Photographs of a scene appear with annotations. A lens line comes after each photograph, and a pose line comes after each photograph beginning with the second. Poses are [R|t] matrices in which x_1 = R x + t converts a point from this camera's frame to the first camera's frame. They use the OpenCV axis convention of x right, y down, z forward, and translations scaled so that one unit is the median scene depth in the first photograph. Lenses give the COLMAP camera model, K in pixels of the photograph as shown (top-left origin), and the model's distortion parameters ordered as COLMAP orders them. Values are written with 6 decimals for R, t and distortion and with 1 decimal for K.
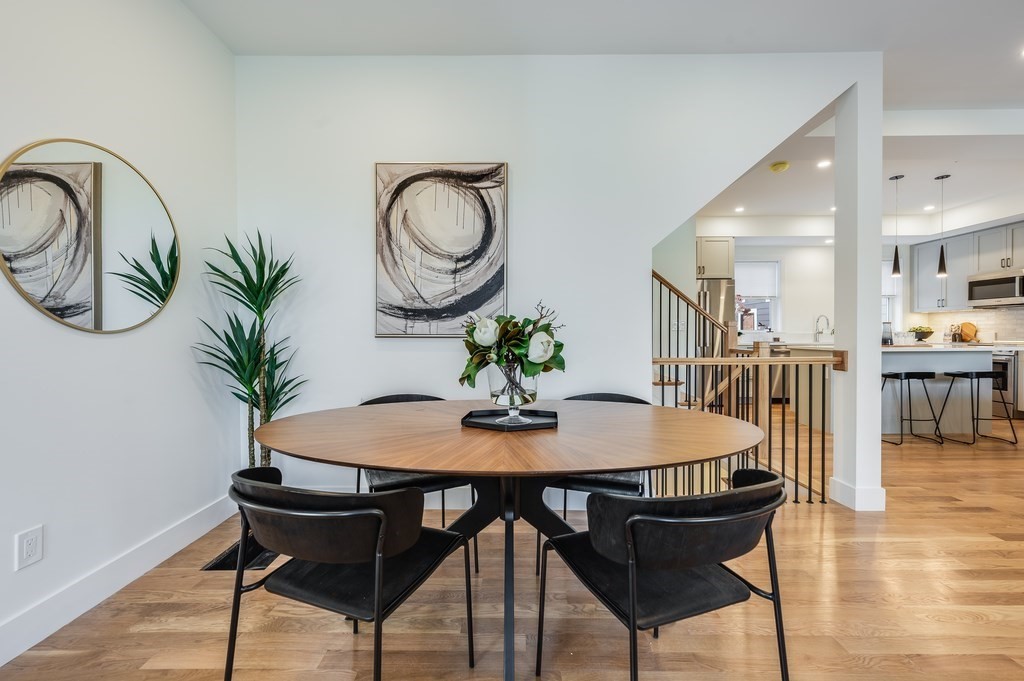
lens RADIAL K [[413.6, 0, 506.3], [0, 413.6, 335.5], [0, 0, 1]] dist [-0.002398, 0.000379]
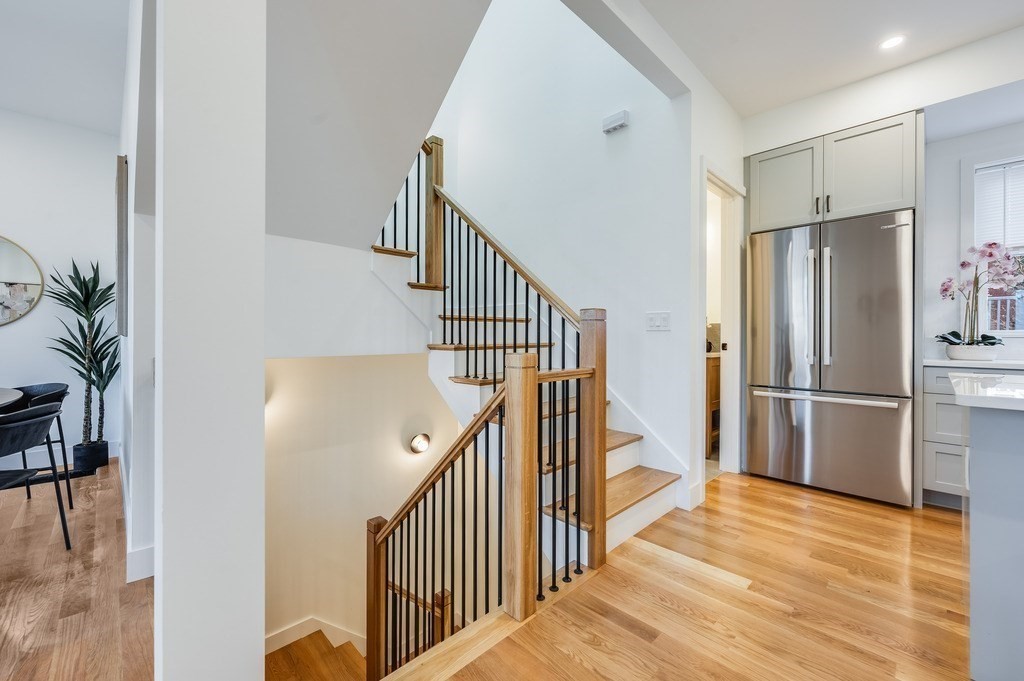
lens RADIAL K [[413.6, 0, 510.8], [0, 413.6, 335.6], [0, 0, 1]] dist [-0.002398, 0.000379]
pose [[0.705206, 0.004625, -0.708987, 1.348525], [-0.011102, 0.999928, -0.004519, -0.001417], [0.708915, 0.011058, 0.705207, 0.991401]]
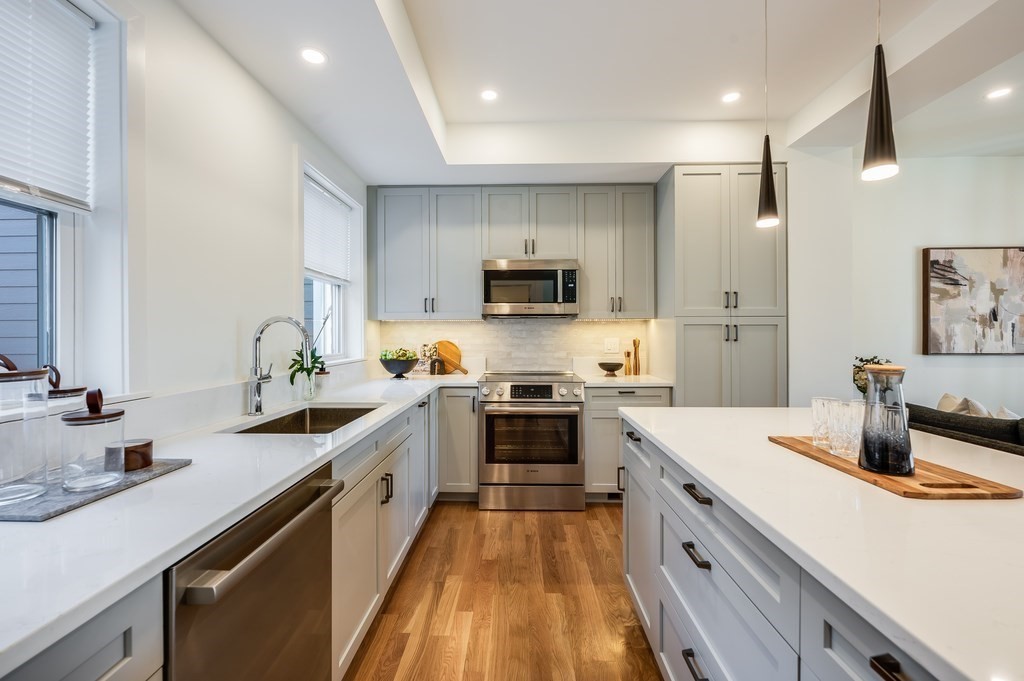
lens RADIAL K [[413.6, 0, 509.7], [0, 413.6, 333.3], [0, 0, 1]] dist [-0.002398, 0.000379]
pose [[0.014580, 0.006167, 0.999875, 1.290628], [0.008412, 0.999945, -0.006291, -0.092665], [-0.999858, 0.008502, 0.014527, 2.213099]]
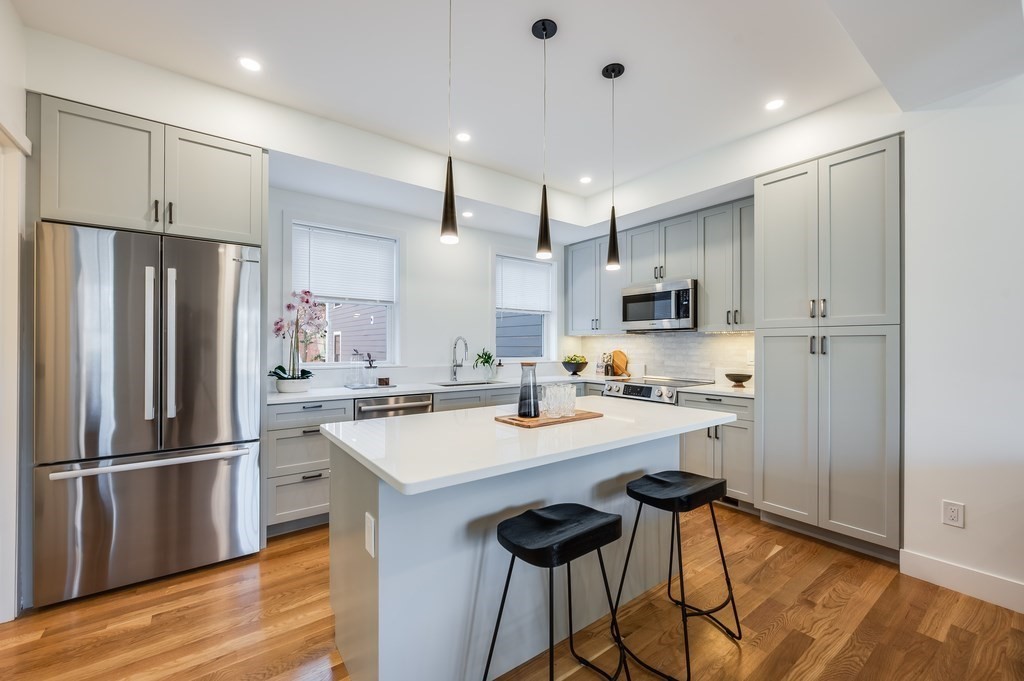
lens RADIAL K [[413.6, 0, 512.6], [0, 413.6, 344.5], [0, 0, 1]] dist [-0.002398, 0.000379]
pose [[0.795349, 0.008101, 0.606098, 1.206373], [-0.002359, 0.999944, -0.010269, -0.084445], [-0.606148, 0.006737, 0.795324, 1.240091]]
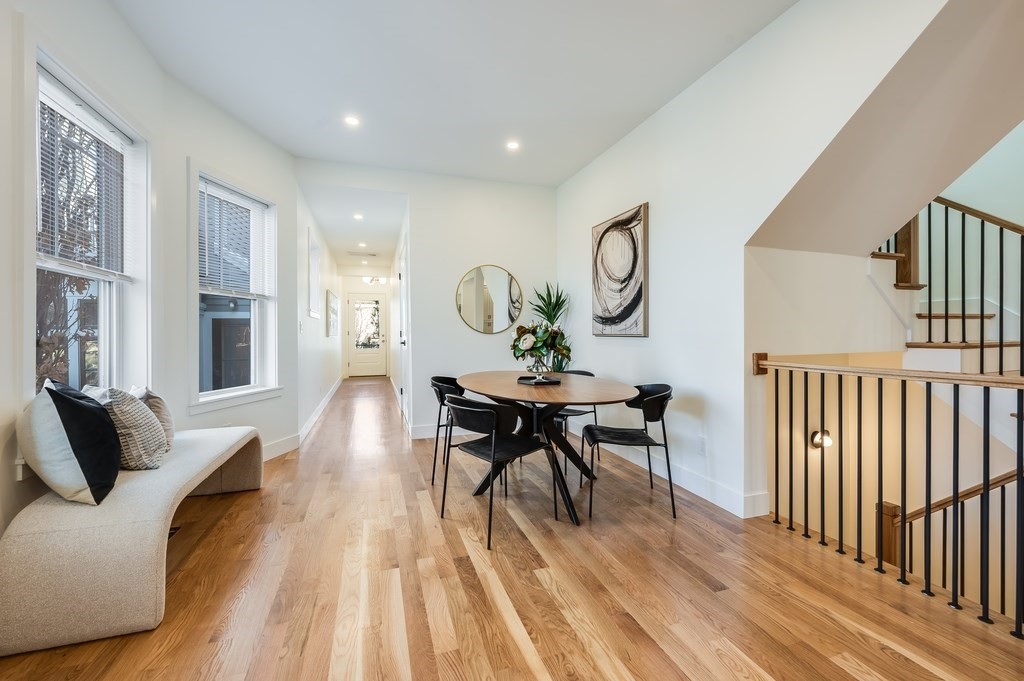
lens RADIAL K [[413.6, 0, 512.1], [0, 413.6, 339.1], [0, 0, 1]] dist [-0.002398, 0.000379]
pose [[0.341513, 0.010769, -0.939816, 1.088267], [-0.000227, 0.999935, 0.011375, -0.002423], [0.939877, -0.003672, 0.341493, 0.157558]]
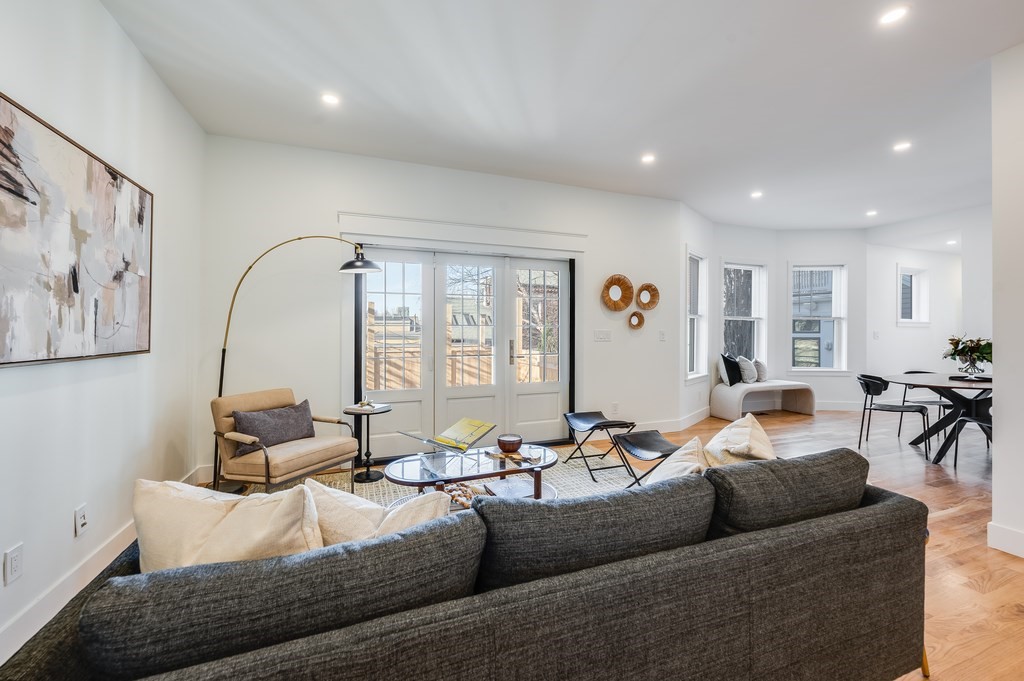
lens RADIAL K [[413.6, 0, 502.0], [0, 413.6, 329.5], [0, 0, 1]] dist [-0.002398, 0.000379]
pose [[-0.934424, 0.000215, -0.356163, 2.293487], [0.000552, 0.999999, -0.000843, -0.065118], [0.356163, -0.000984, -0.934423, 1.491039]]
